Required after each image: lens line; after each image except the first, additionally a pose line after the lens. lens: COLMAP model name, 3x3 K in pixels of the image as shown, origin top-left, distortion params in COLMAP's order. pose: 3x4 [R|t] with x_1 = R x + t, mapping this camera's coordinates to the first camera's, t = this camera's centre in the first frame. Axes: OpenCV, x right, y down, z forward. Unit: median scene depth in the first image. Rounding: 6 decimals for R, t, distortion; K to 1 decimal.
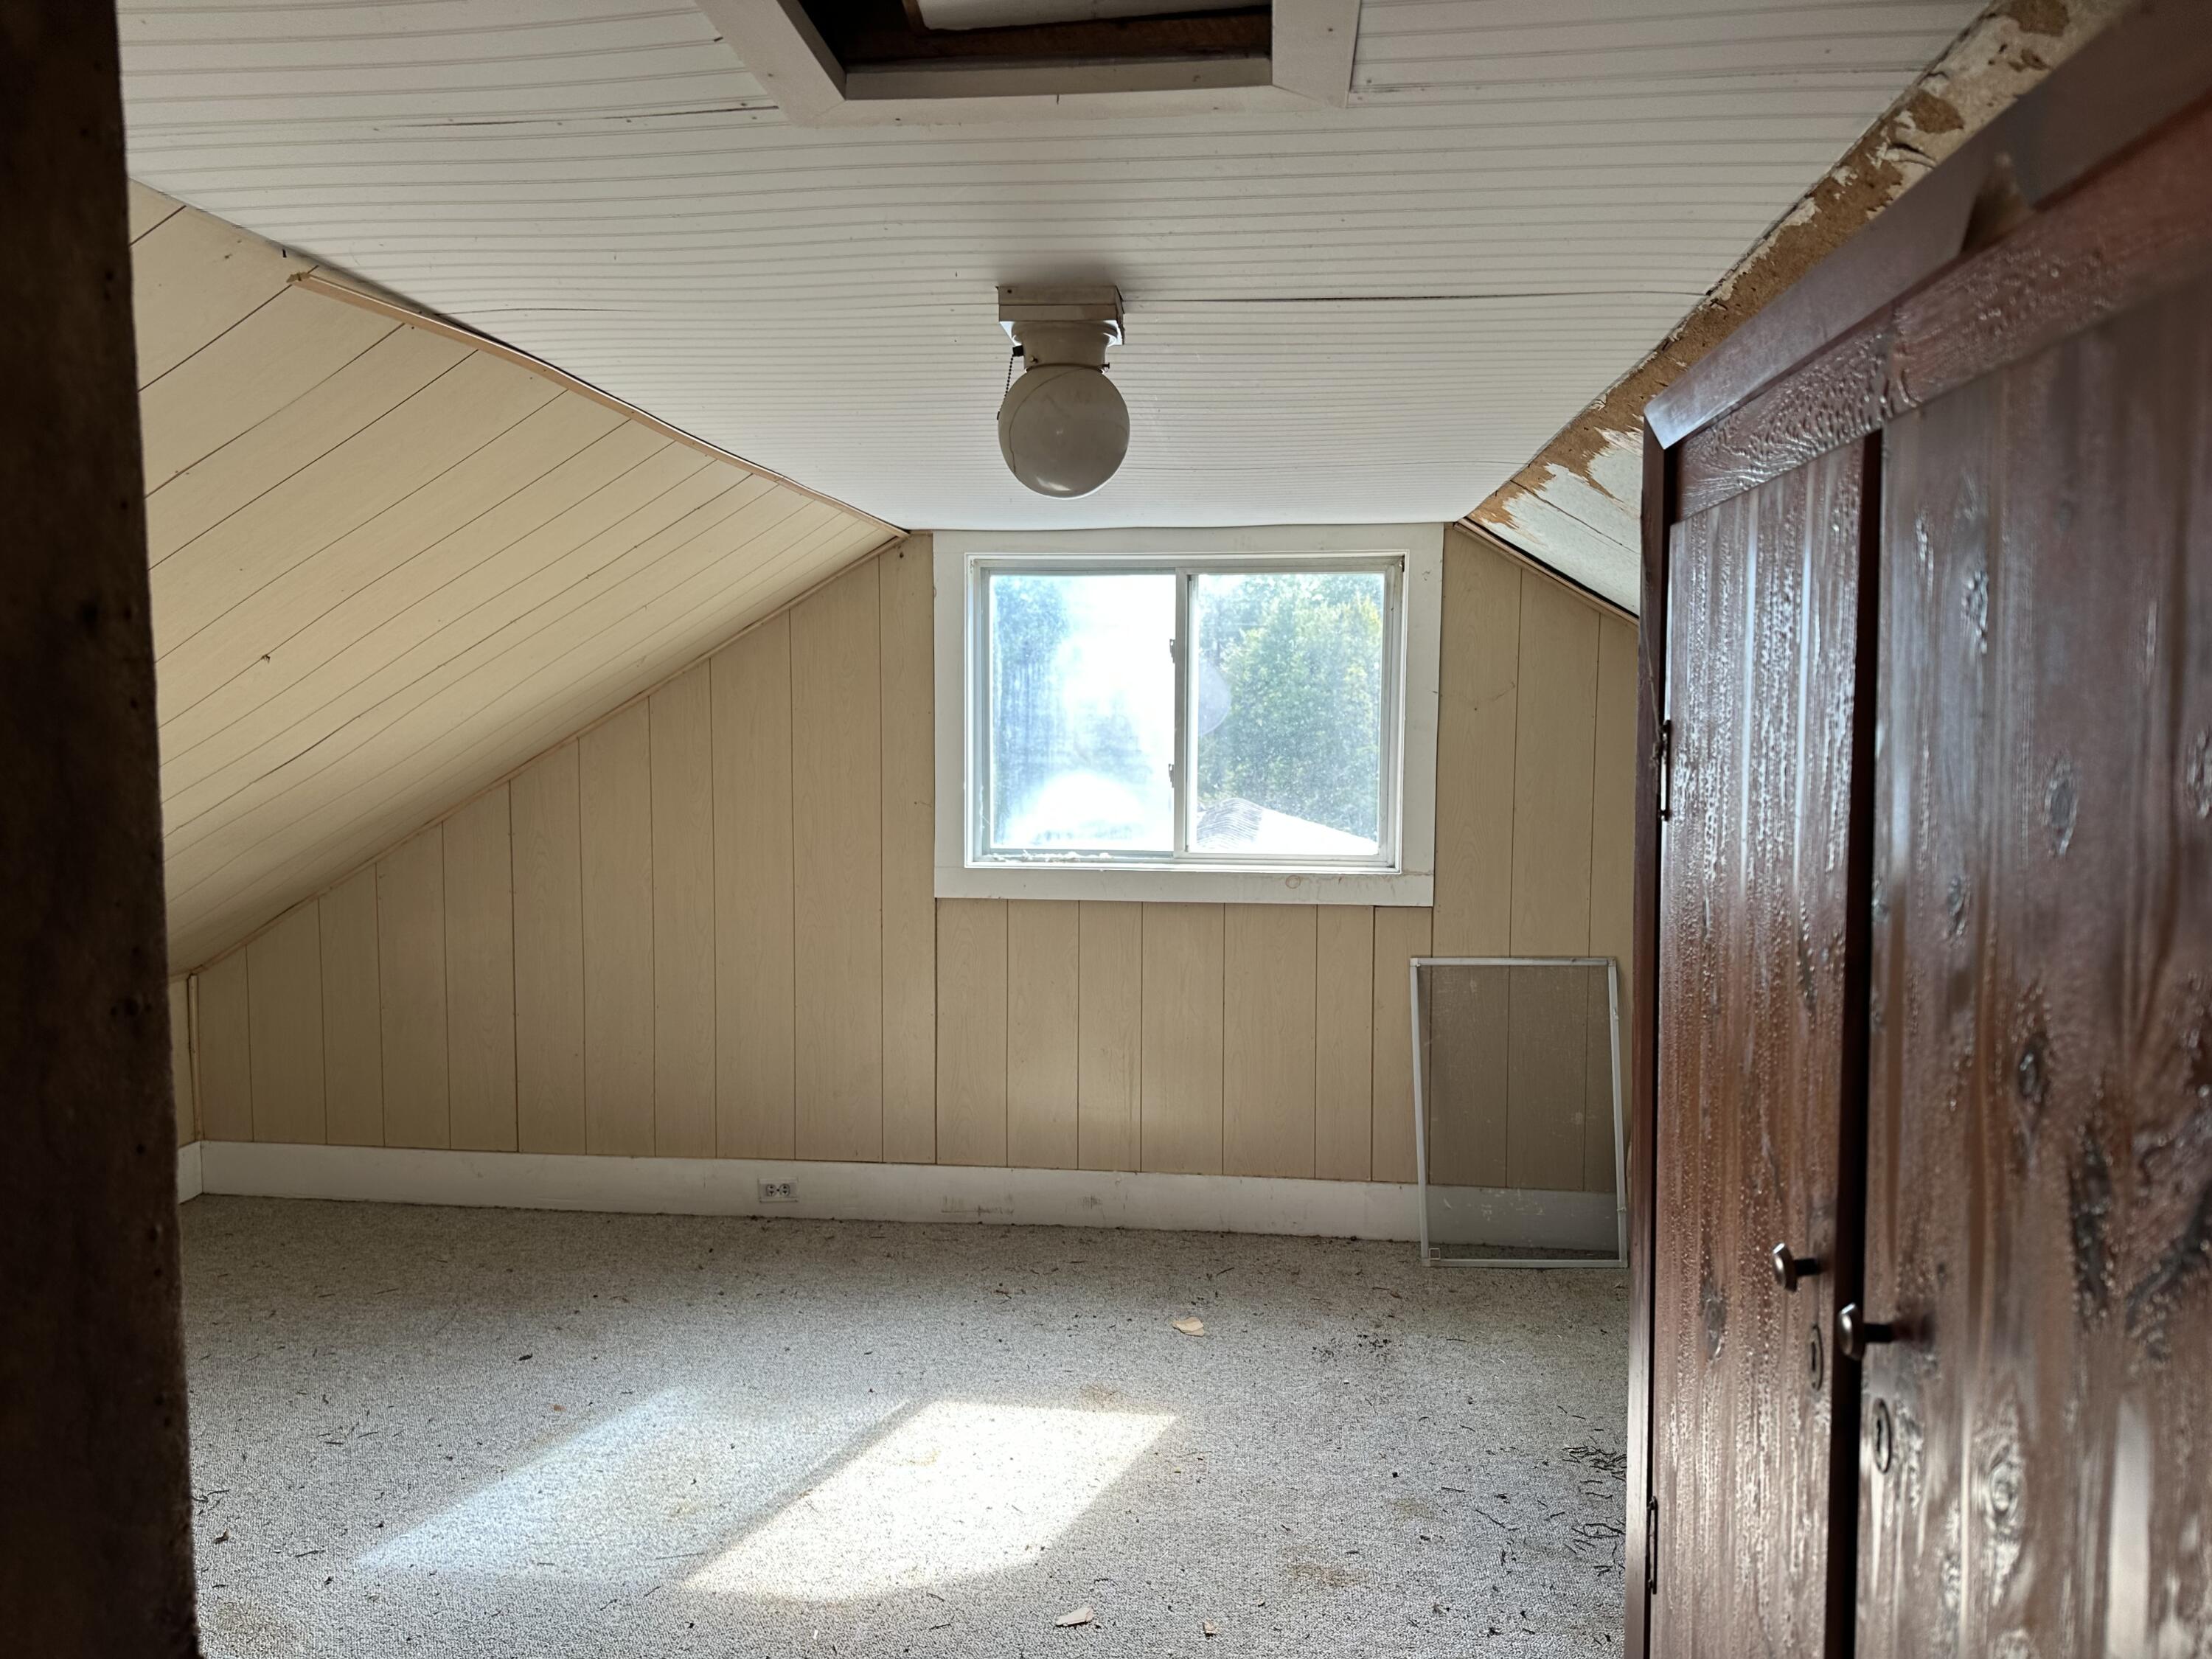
lens RADIAL K [[1561.1, 0, 1118.1], [0, 1561.1, 844.1], [0, 0, 1]] dist [0.039037, -0.054134]
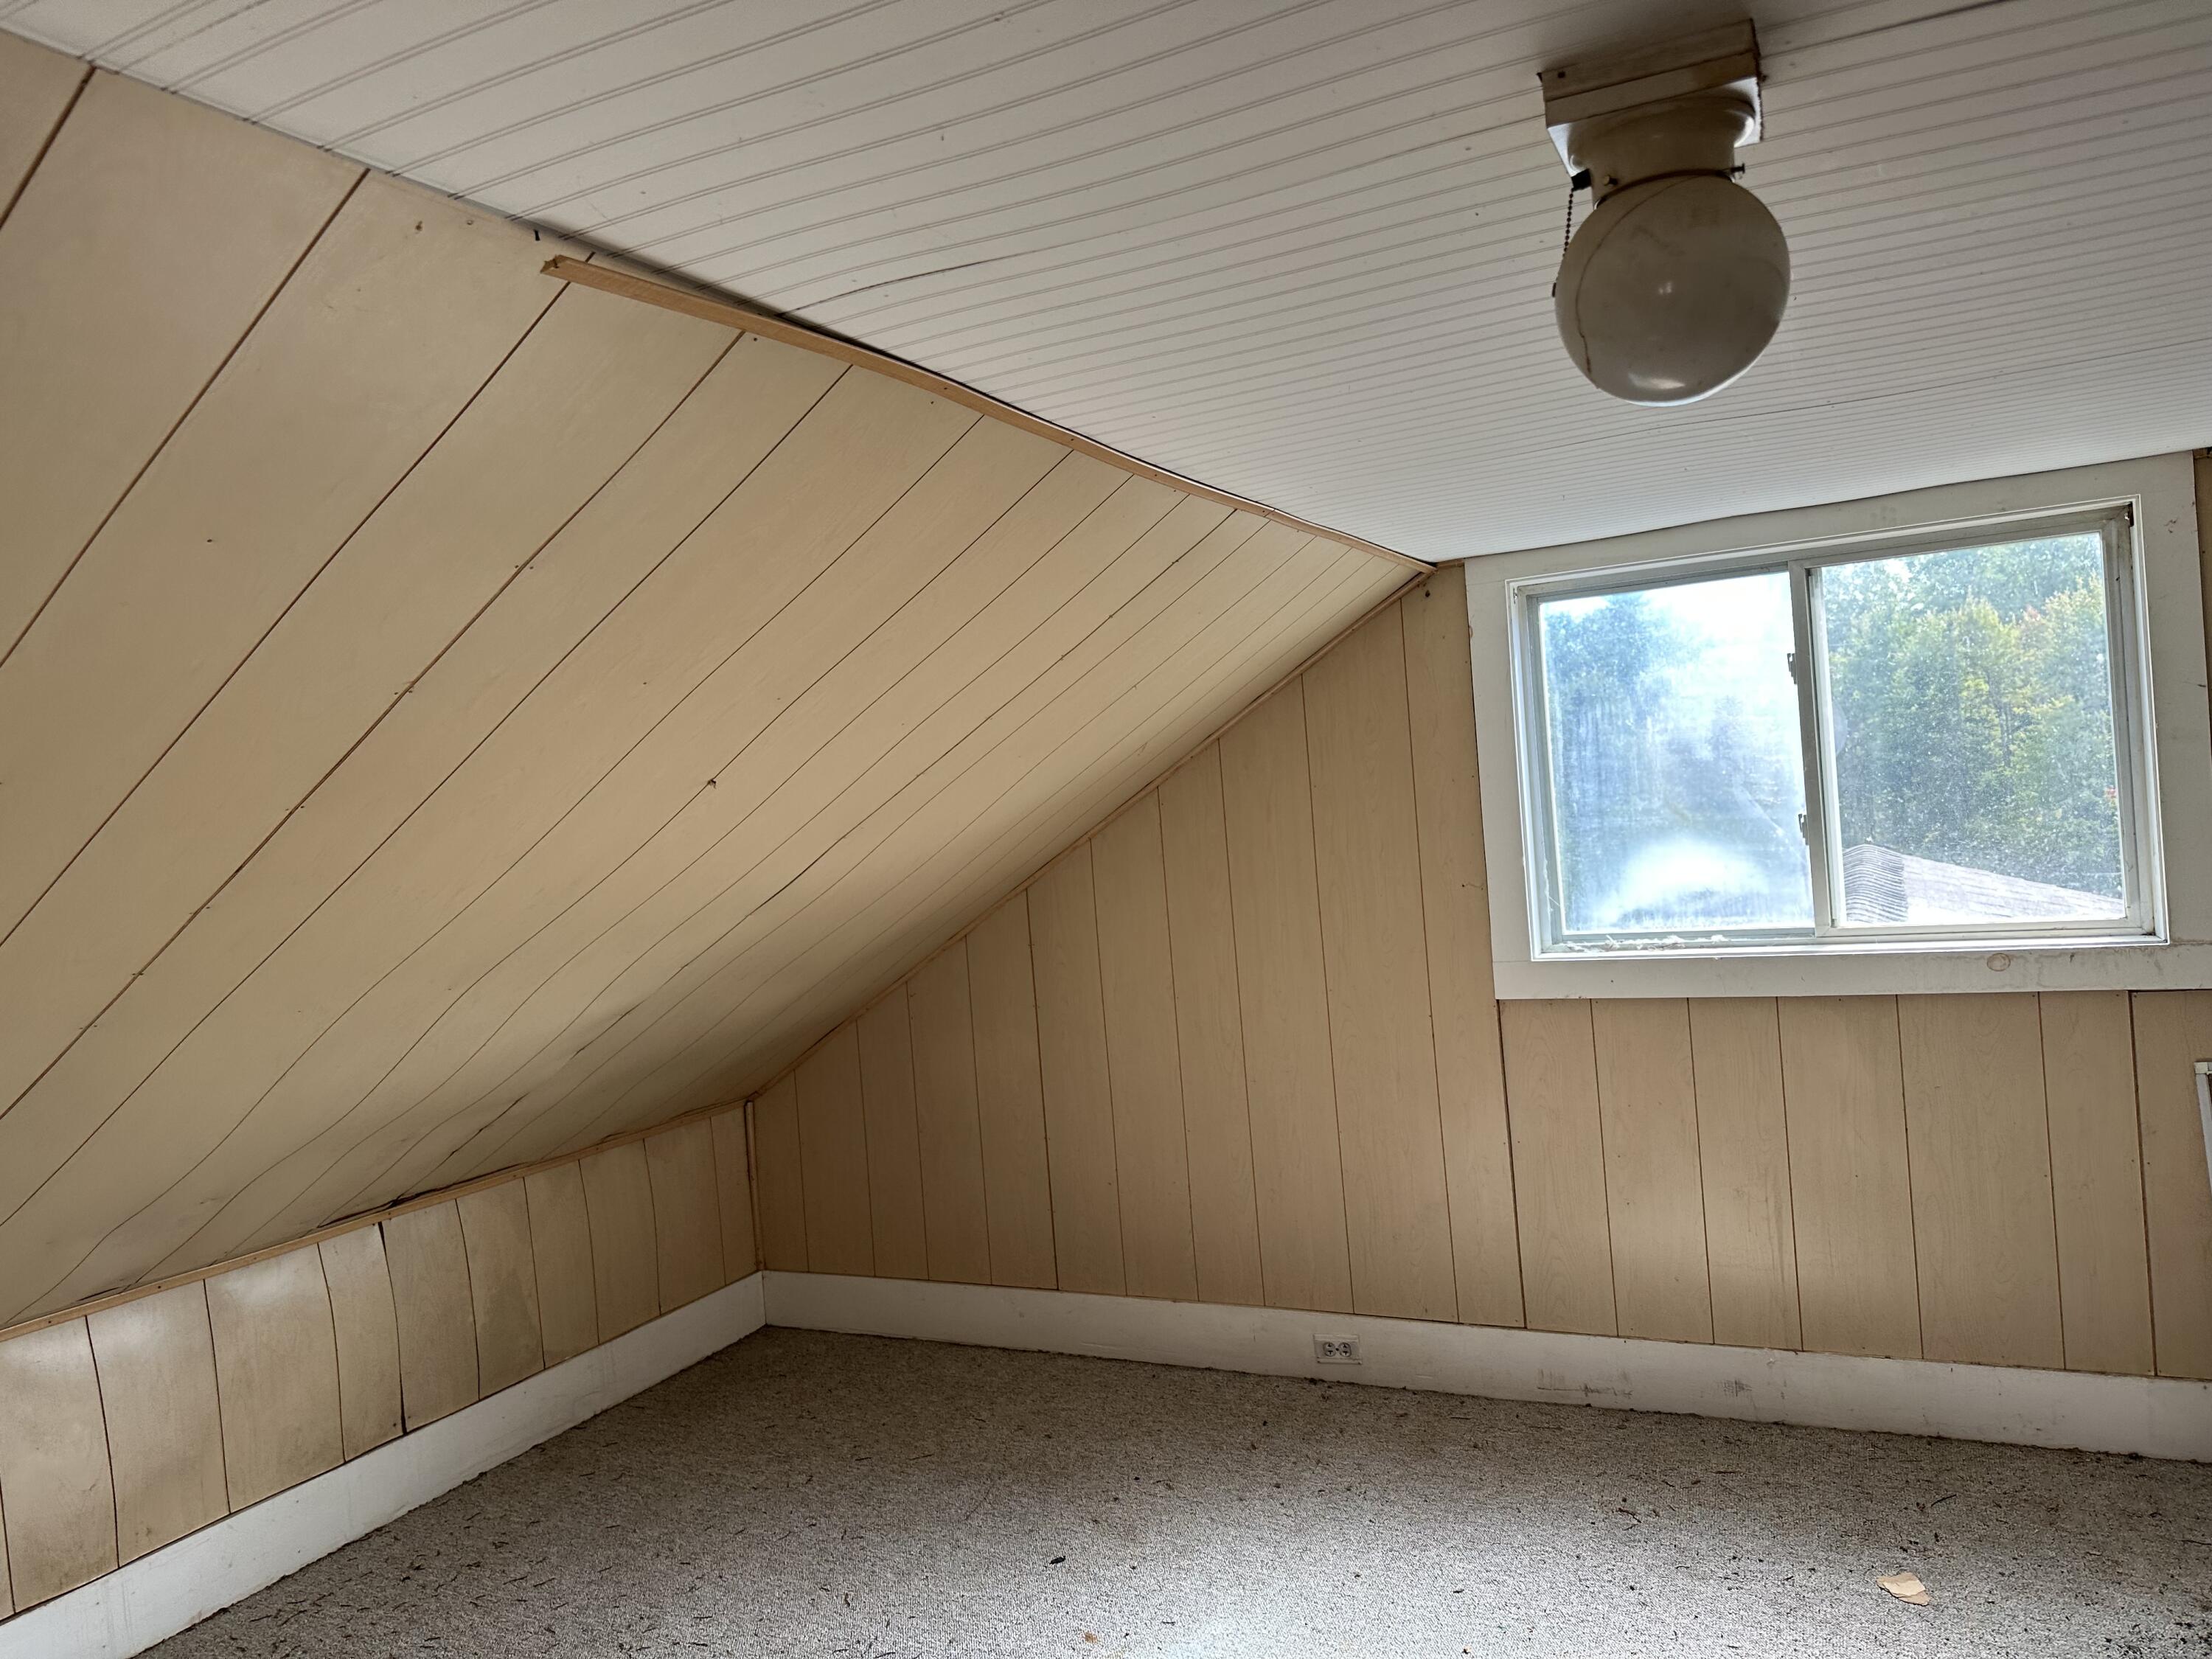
lens RADIAL K [[1561.1, 0, 1107.4], [0, 1561.1, 820.6], [0, 0, 1]] dist [0.039037, -0.054134]
pose [[0.935138, -0.077560, -0.345690, -0.018783], [0.056728, 0.995933, -0.069995, -0.014394], [0.349713, 0.045845, 0.935734, 0.160027]]
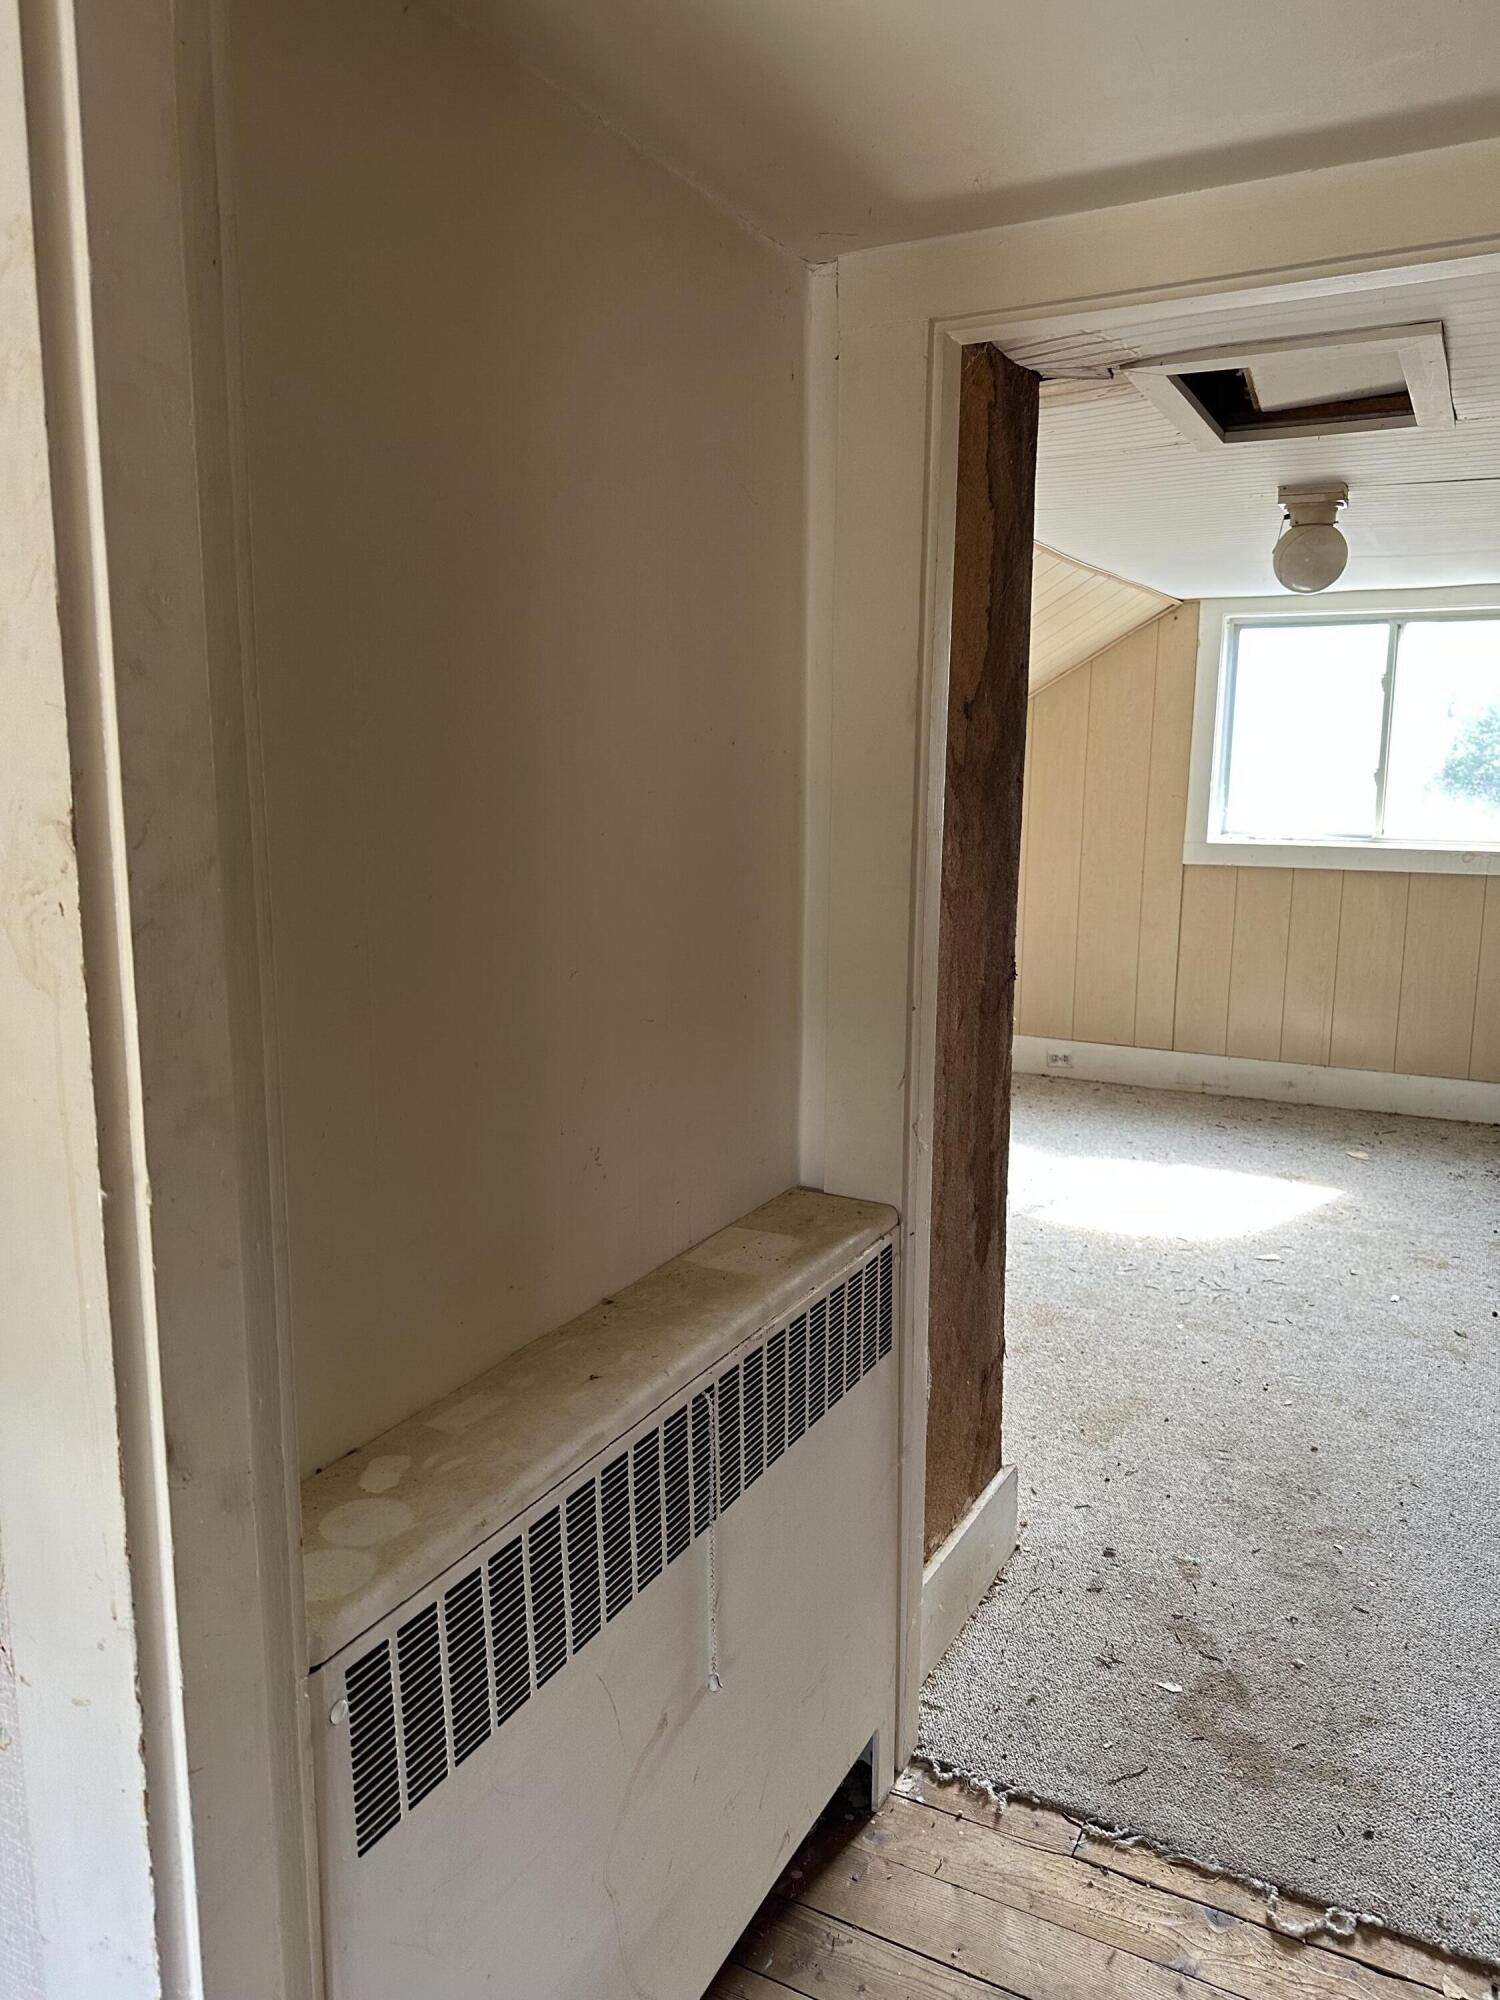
lens RADIAL K [[1411.5, 0, 757.5], [0, 1411.5, 974.6], [0, 0, 1]] dist [0.039037, -0.054134]
pose [[0.927356, 0.062186, -0.368978, 0.004594], [-0.035549, 0.996275, 0.078564, 0.052642], [0.372489, -0.059740, 0.926112, -0.365733]]
